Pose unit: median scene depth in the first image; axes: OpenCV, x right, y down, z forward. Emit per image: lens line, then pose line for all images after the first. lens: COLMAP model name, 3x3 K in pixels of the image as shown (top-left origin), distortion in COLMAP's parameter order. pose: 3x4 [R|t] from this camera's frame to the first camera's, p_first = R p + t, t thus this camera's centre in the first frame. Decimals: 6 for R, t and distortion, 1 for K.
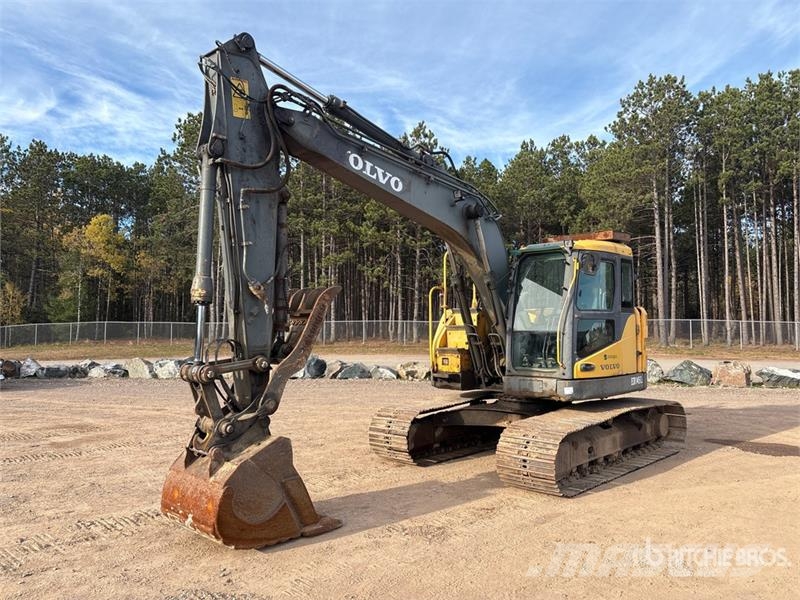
lens RADIAL K [[601.3, 0, 400.2], [0, 601.3, 295.5], [0, 0, 1]] dist [0.050119, -0.050180]
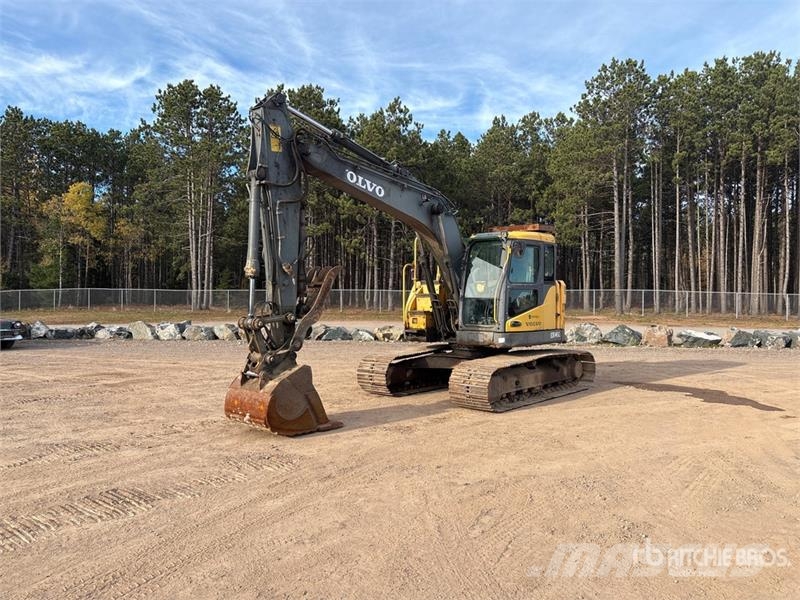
lens RADIAL K [[601.3, 0, 401.3], [0, 601.3, 297.6], [0, 0, 1]] dist [0.050119, -0.050180]
pose [[0.998965, 0.005591, 0.045144, -0.006413], [-0.008078, 0.998448, 0.055107, -0.006156], [-0.044765, -0.055414, 0.997459, -0.140731]]
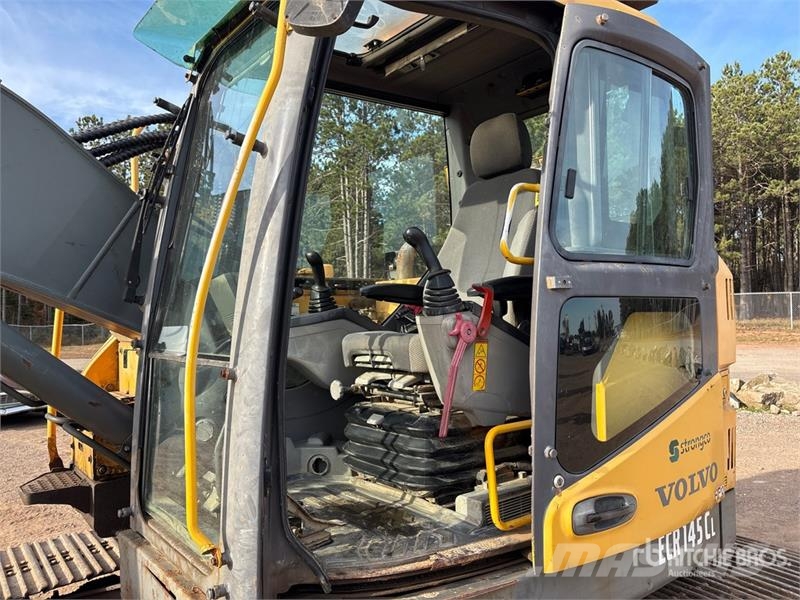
lens RADIAL K [[601.3, 0, 400.6], [0, 601.3, 313.2], [0, 0, 1]] dist [0.050119, -0.050180]
pose [[0.979950, -0.020905, -0.198146, -0.186758], [0.032441, 0.997951, 0.055152, 0.018862], [0.196587, -0.060474, 0.978620, 0.437808]]
